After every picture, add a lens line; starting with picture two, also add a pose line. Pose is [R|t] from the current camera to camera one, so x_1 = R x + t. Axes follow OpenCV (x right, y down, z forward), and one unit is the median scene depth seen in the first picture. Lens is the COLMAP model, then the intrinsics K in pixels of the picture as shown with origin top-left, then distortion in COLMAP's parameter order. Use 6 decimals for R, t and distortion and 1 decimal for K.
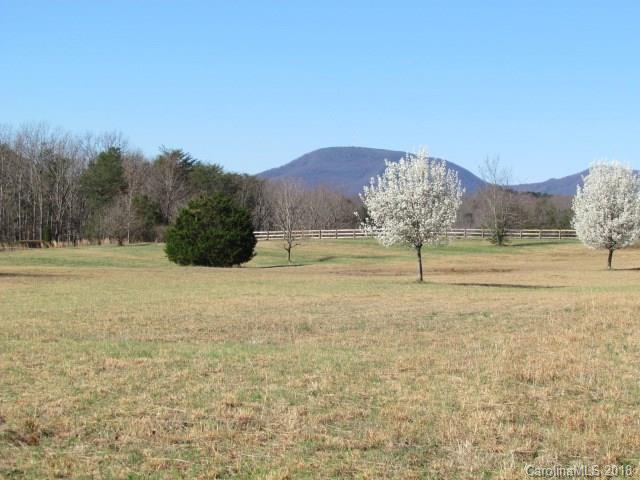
lens RADIAL K [[1620.3, 0, 322.9], [0, 1620.3, 238.6], [0, 0, 1]] dist [-0.040140, 0.000000]
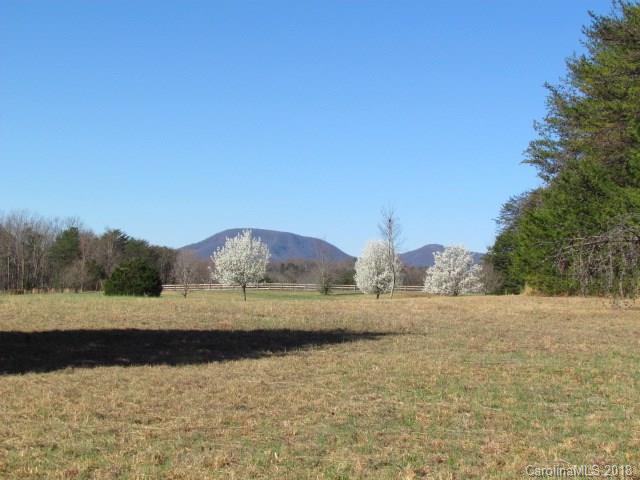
lens RADIAL K [[1256.9, 0, 321.7], [0, 1256.9, 240.6], [0, 0, 1]] dist [-0.162256, 0.000000]
pose [[0.997752, 0.012408, 0.065859, 0.038227], [-0.009289, 0.998830, -0.047449, 0.013547], [-0.066371, 0.046731, 0.996700, -0.260293]]
